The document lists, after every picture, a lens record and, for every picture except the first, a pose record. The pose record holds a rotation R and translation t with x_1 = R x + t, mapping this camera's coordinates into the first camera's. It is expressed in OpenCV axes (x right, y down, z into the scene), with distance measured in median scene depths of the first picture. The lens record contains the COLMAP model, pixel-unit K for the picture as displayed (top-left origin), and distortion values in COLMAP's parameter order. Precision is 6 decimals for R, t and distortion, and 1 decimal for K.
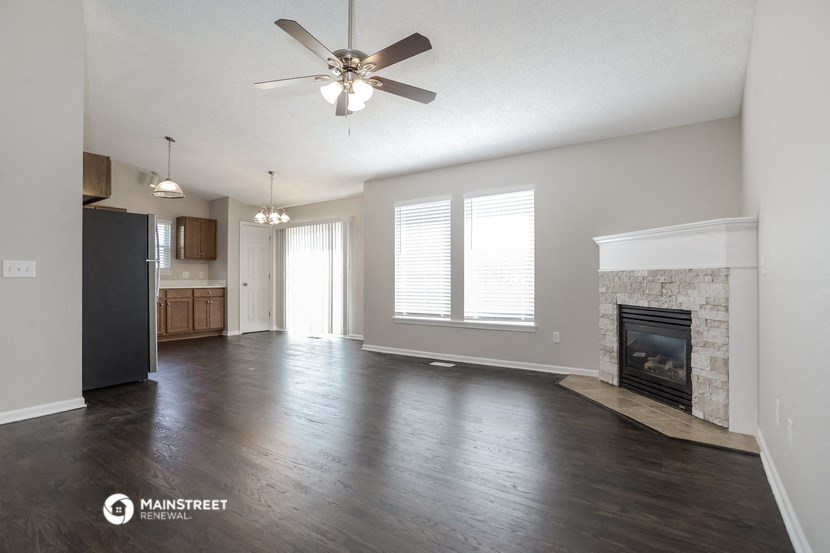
lens RADIAL K [[416.4, 0, 414.5], [0, 416.4, 276.7], [0, 0, 1]] dist [-0.035140, 0.010635]
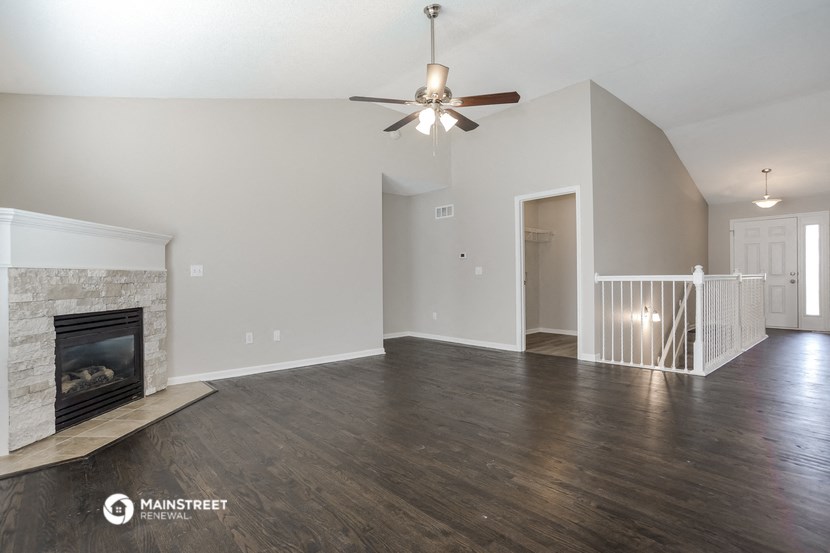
lens RADIAL K [[416.4, 0, 413.6], [0, 416.4, 279.1], [0, 0, 1]] dist [-0.035140, 0.010635]
pose [[-0.975518, 0.012833, 0.219546, -0.311428], [0.012008, 0.999915, -0.005094, 0.018072], [-0.219592, -0.002333, -0.975589, 1.876336]]
